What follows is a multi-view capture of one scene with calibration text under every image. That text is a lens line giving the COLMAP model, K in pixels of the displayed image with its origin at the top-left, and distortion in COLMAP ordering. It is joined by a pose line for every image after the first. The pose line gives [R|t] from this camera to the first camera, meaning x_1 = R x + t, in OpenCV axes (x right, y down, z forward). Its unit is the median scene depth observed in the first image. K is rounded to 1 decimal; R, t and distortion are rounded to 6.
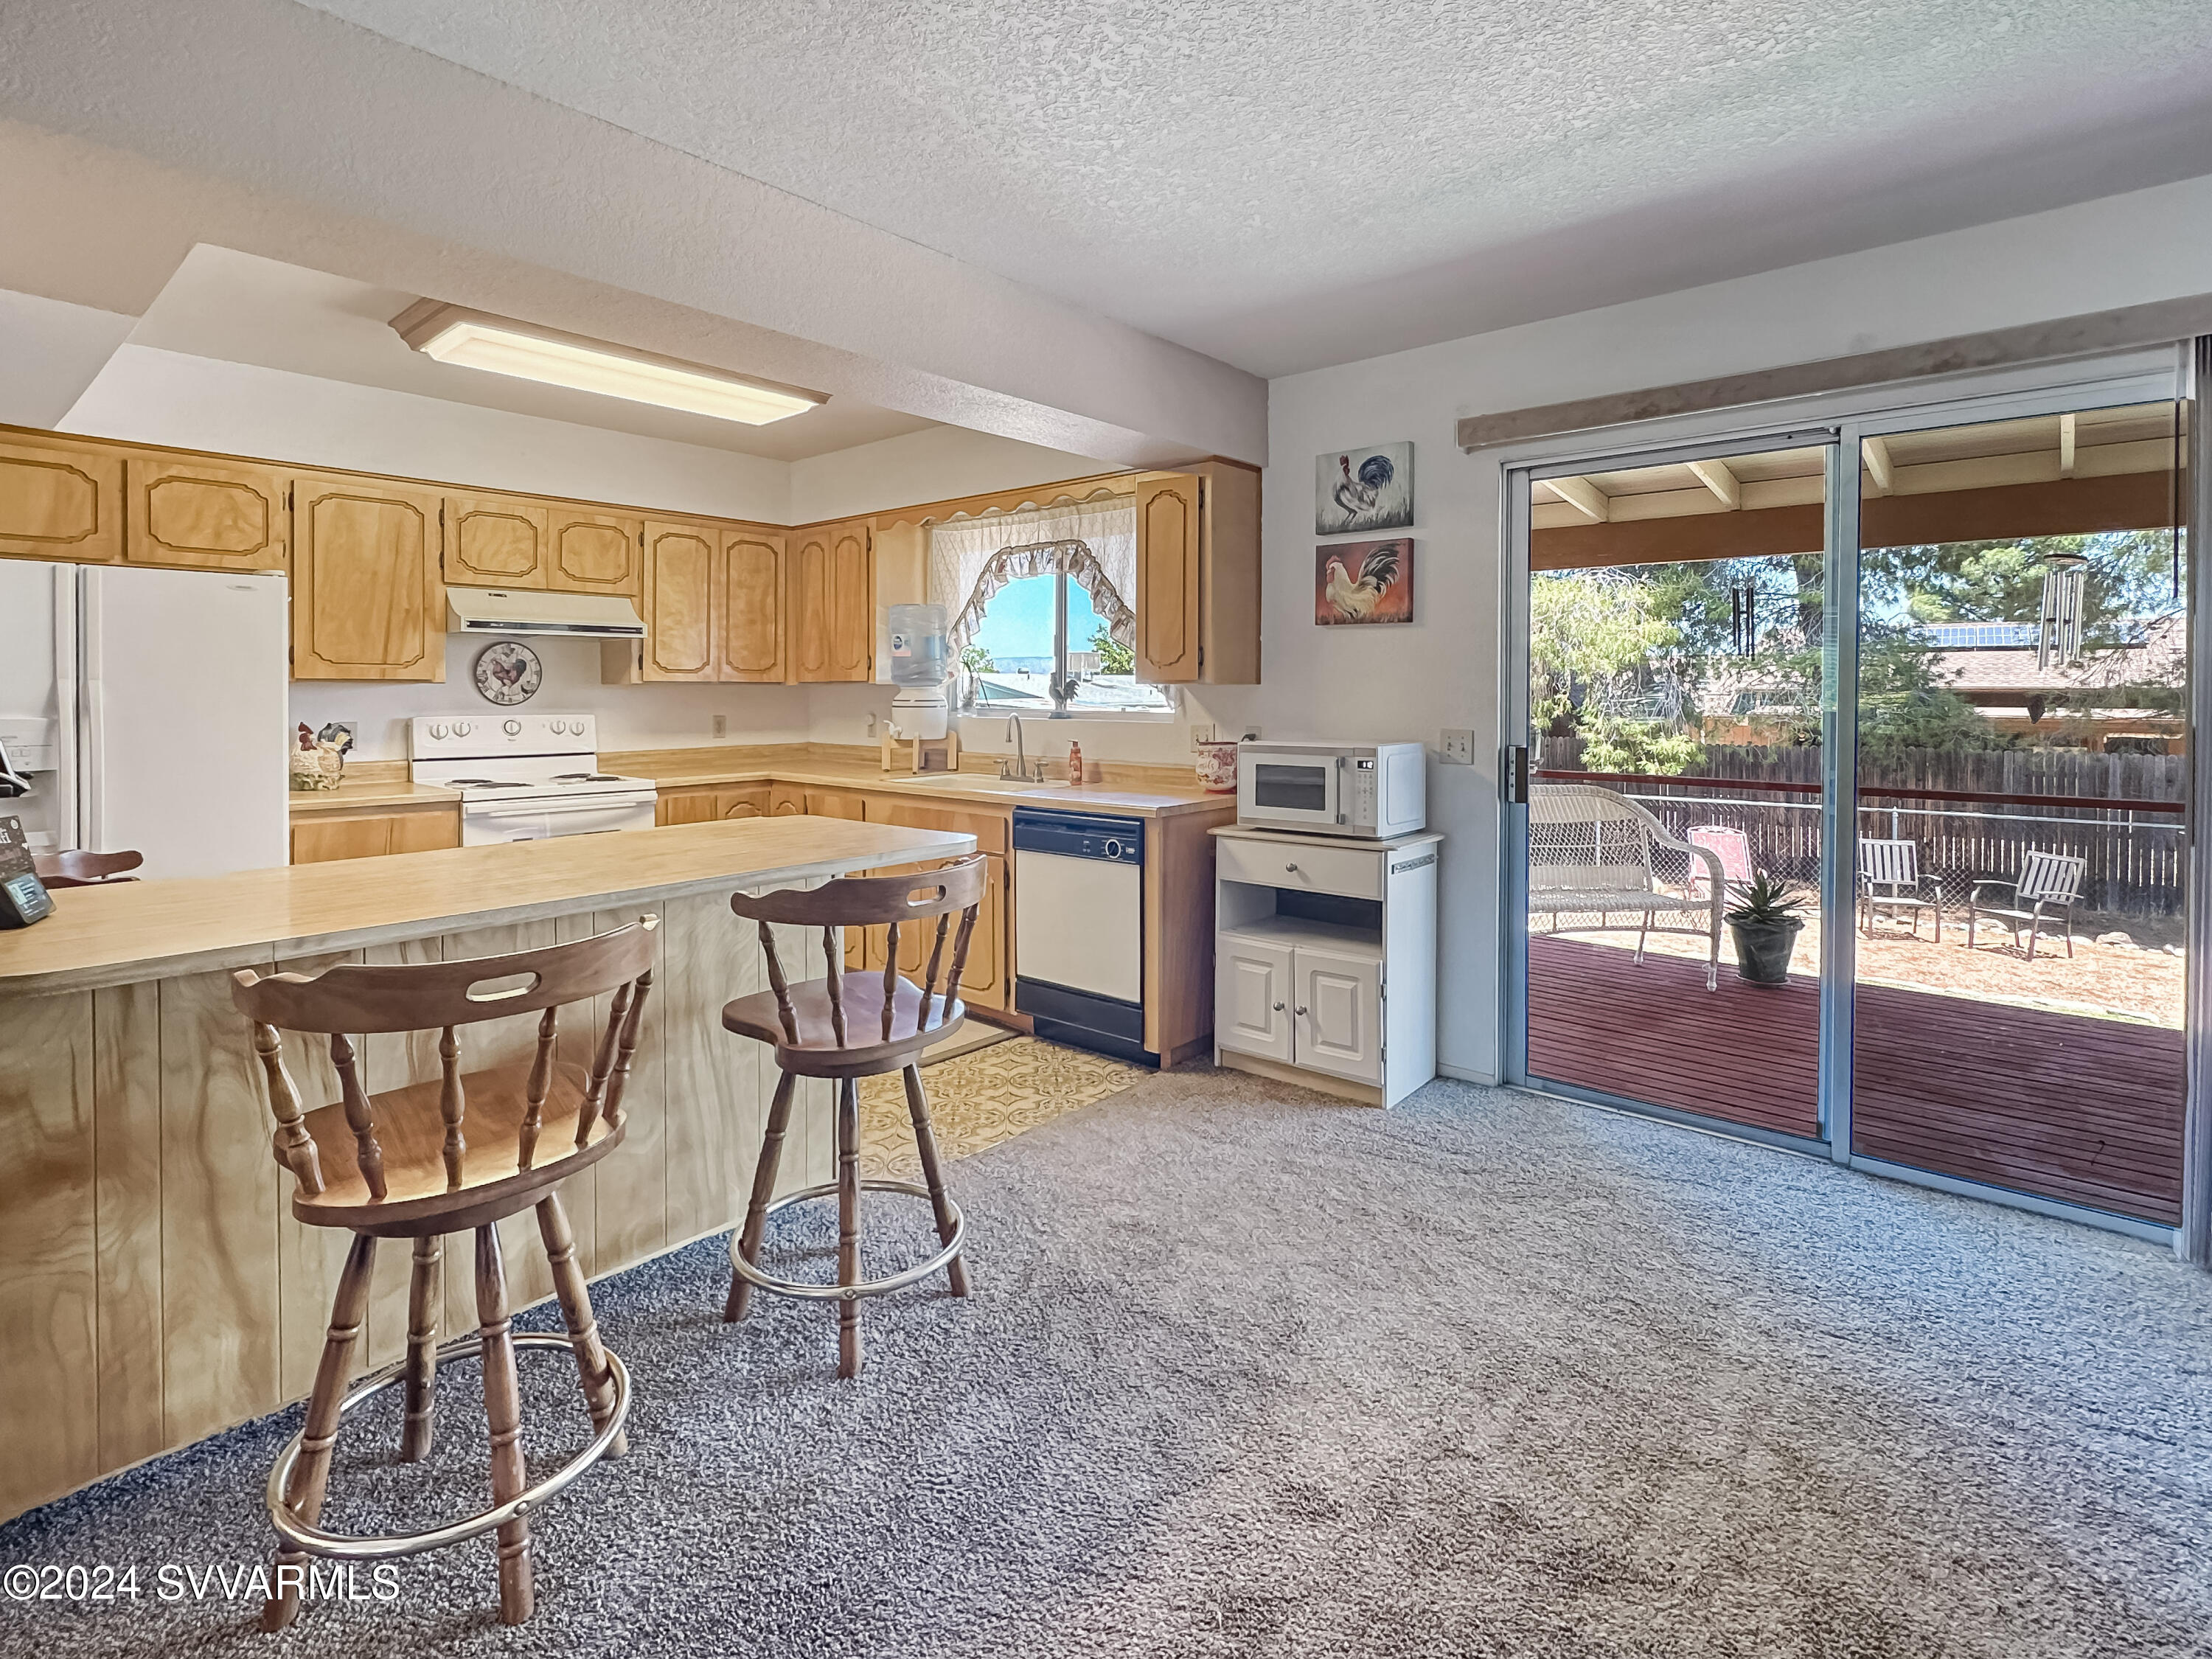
lens RADIAL K [[1112.4, 0, 1100.7], [0, 1112.4, 709.9], [0, 0, 1]] dist [0.002850, 0.000182]
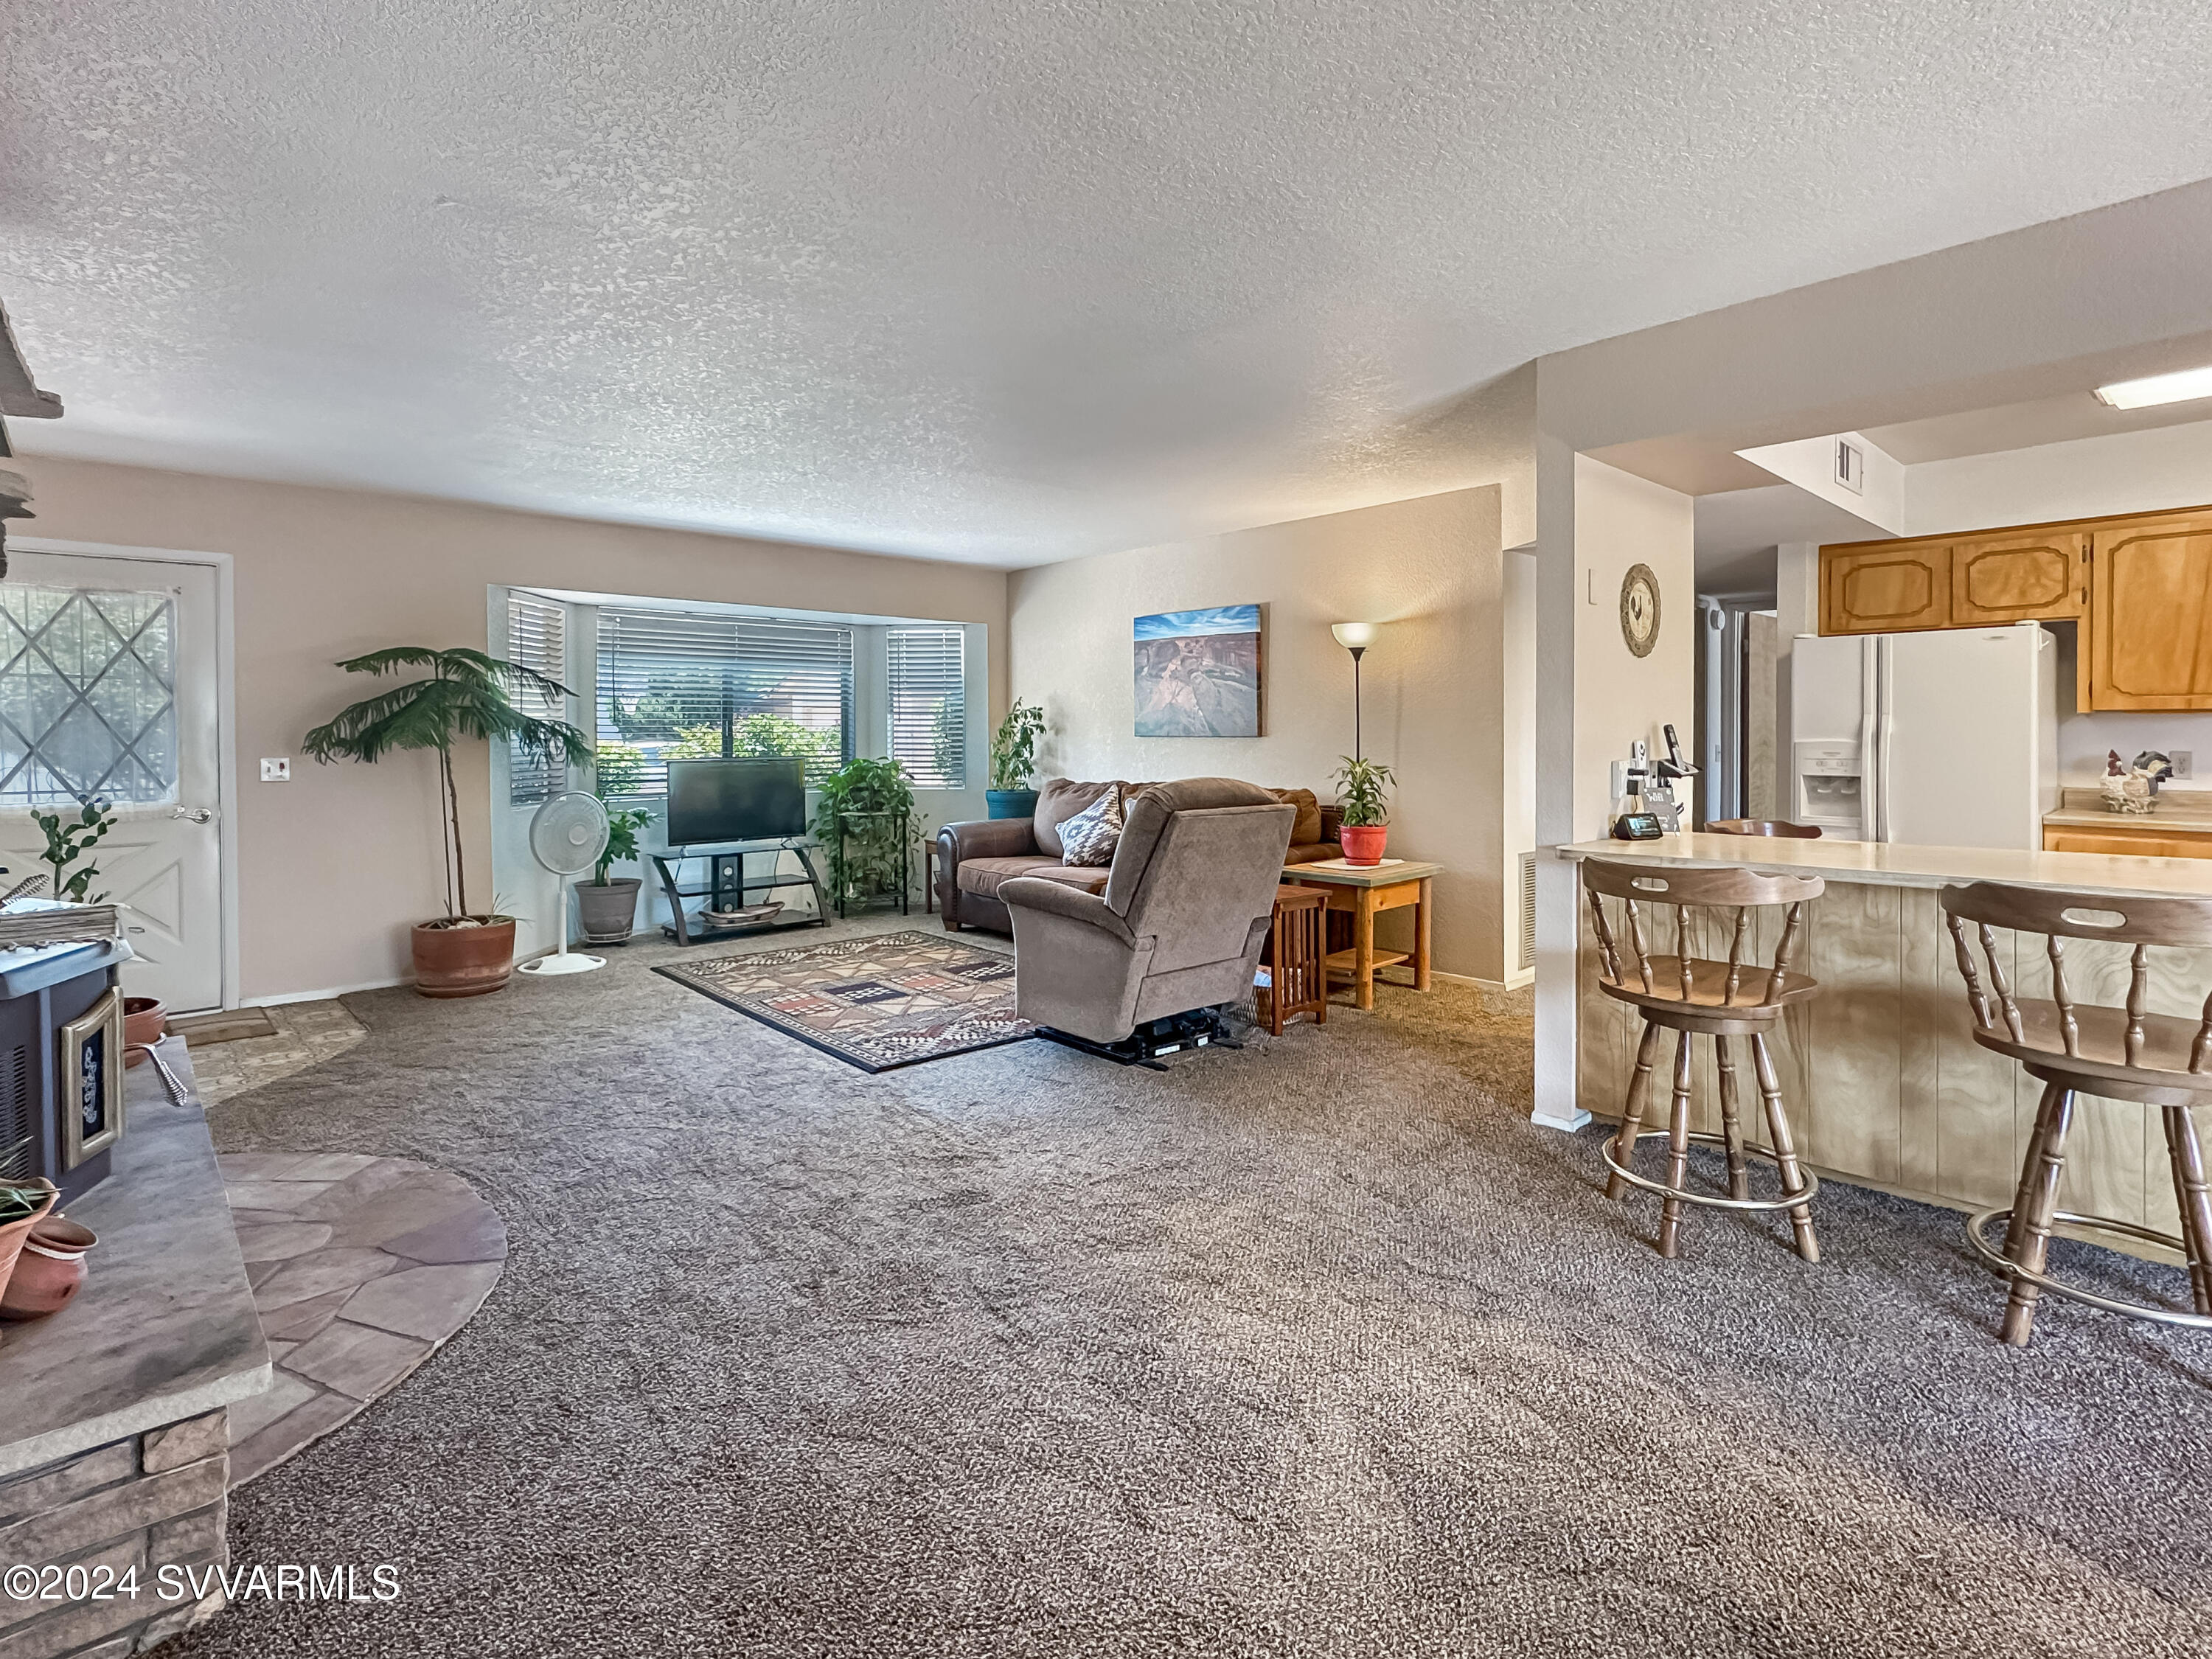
lens RADIAL K [[1073.2, 0, 1099.0], [0, 1073.2, 747.0], [0, 0, 1]] dist [0.001314, 0.000364]
pose [[-0.094122, 0.011475, -0.995495, 0.465376], [-0.014793, 0.999807, 0.012923, 0.010079], [0.995451, 0.015943, -0.093934, 0.110435]]
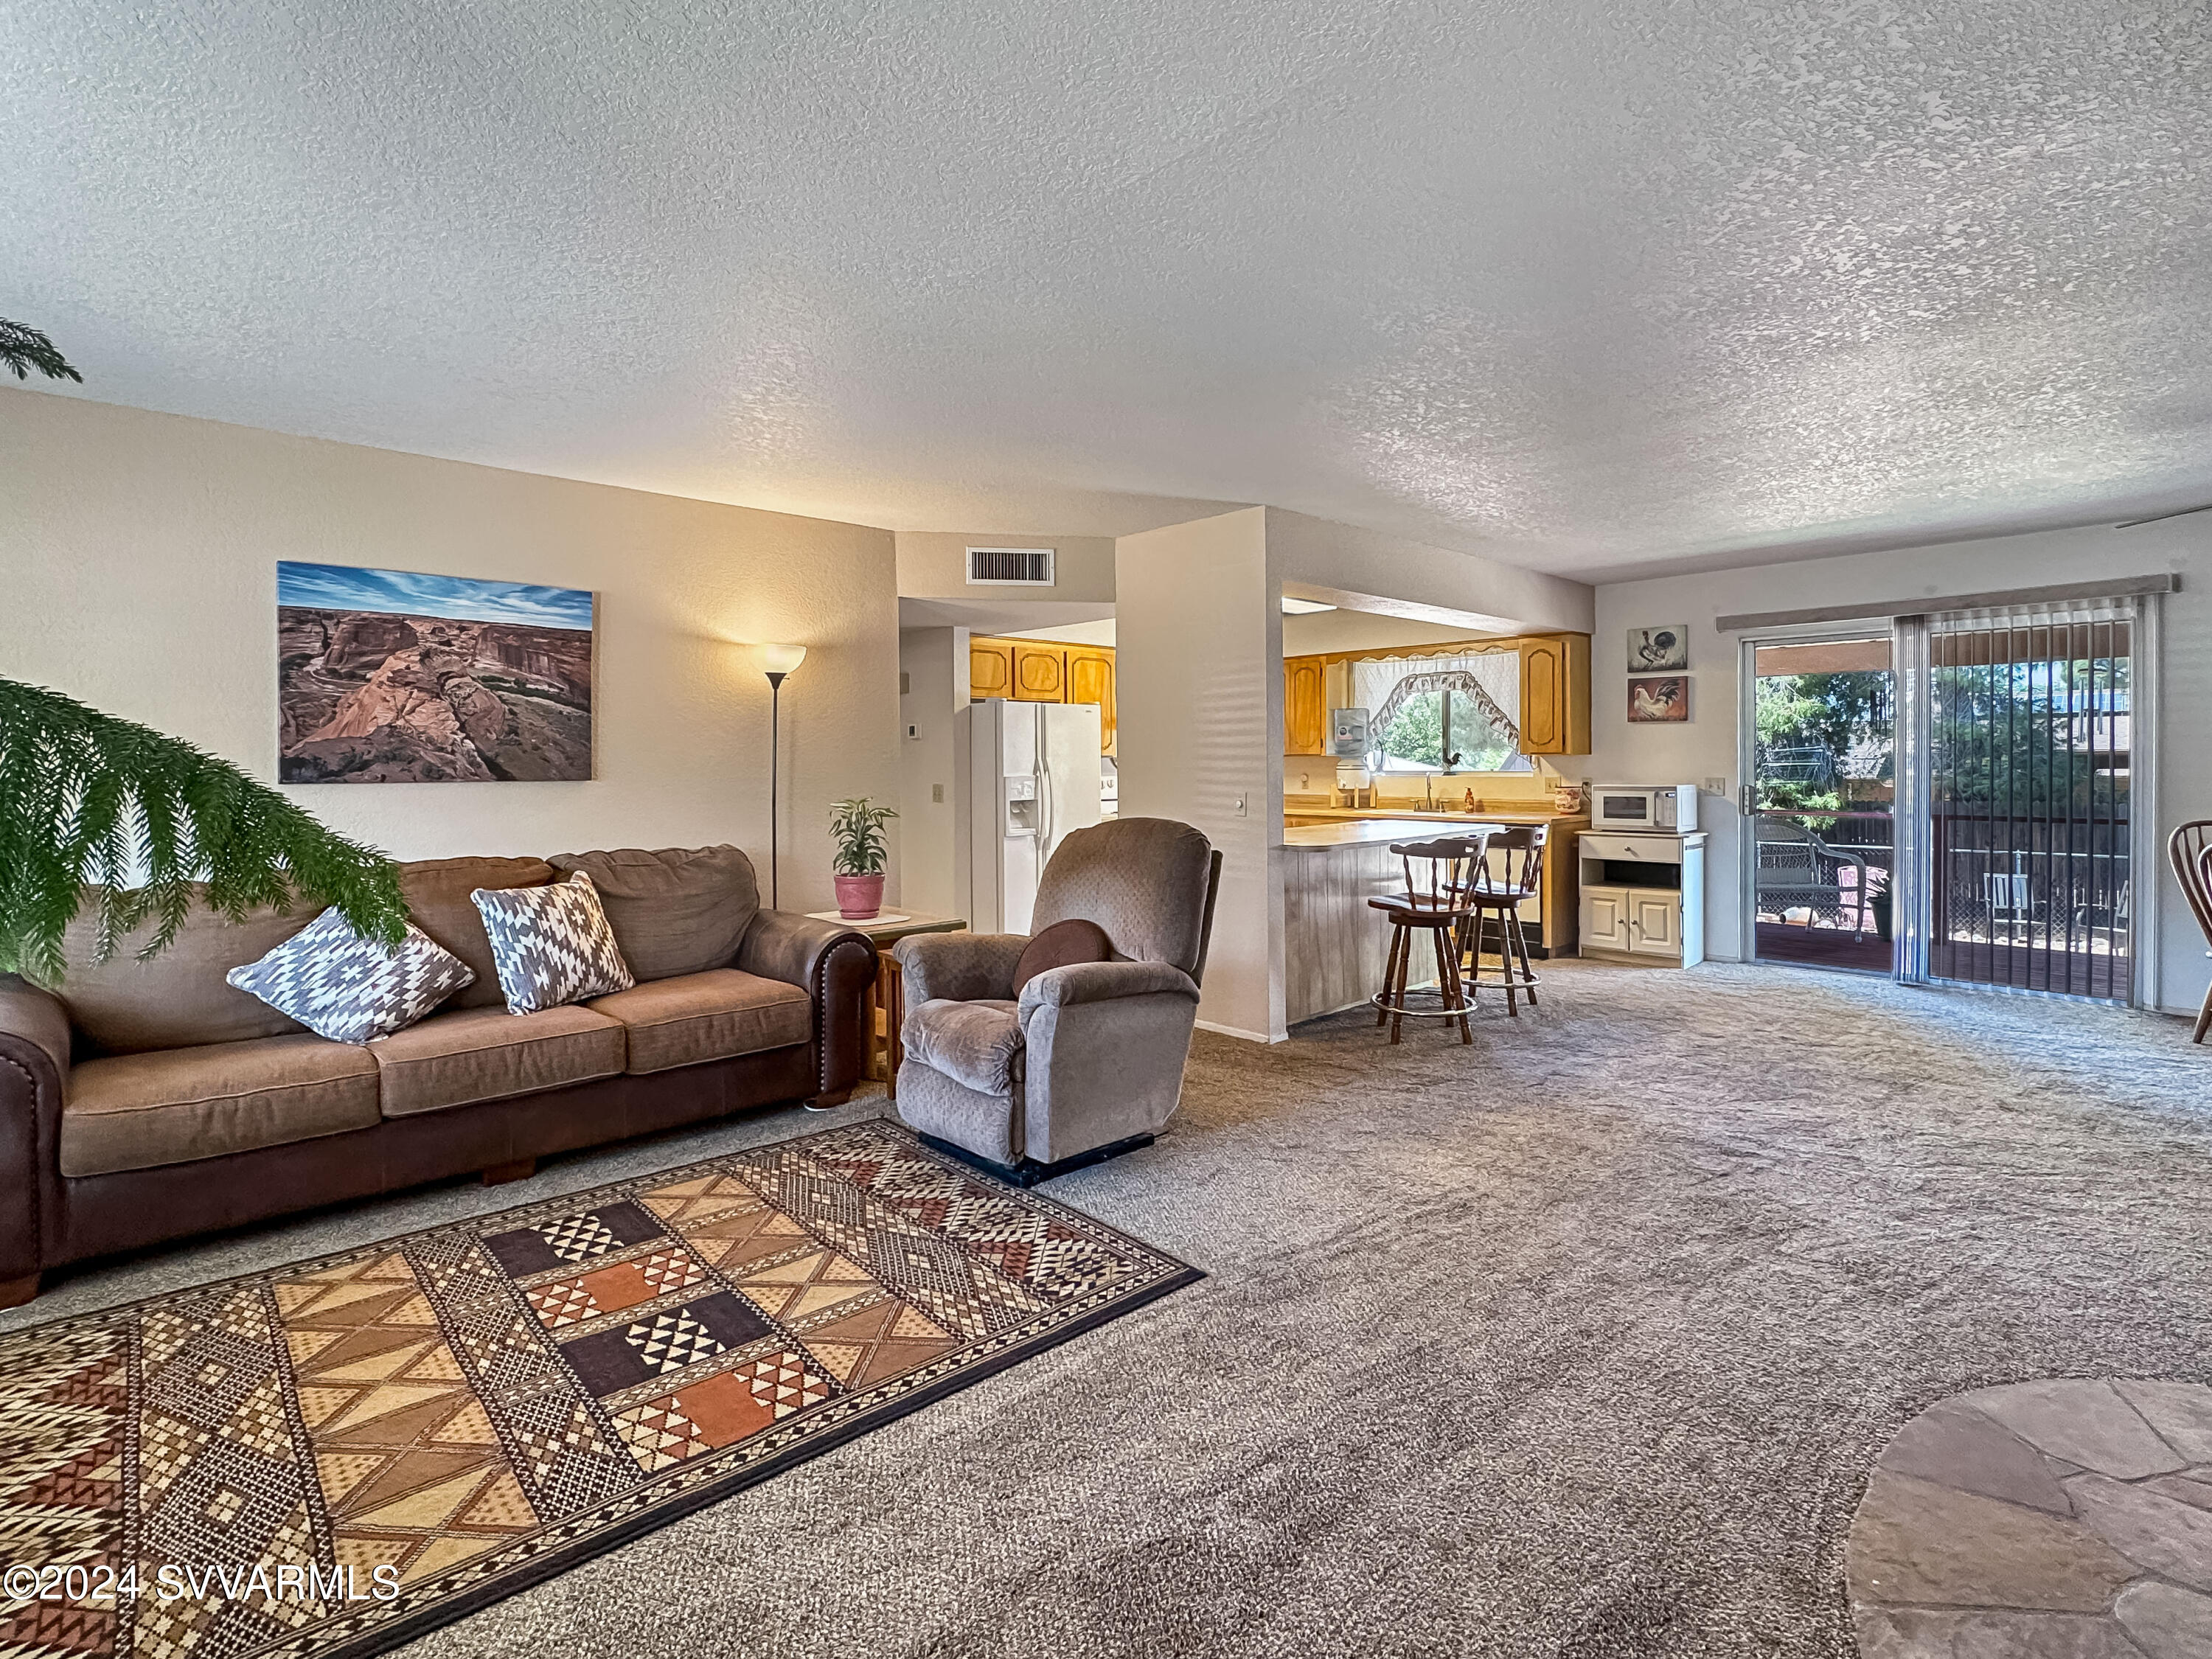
lens RADIAL K [[1082.3, 0, 1107.9], [0, 1082.3, 775.8], [0, 0, 1]] dist [-0.000230, 0.000348]
pose [[0.994719, -0.007318, -0.102370, -0.471675], [0.006758, 0.999960, -0.005815, 0.017271], [0.102408, 0.005092, 0.994729, -0.853771]]
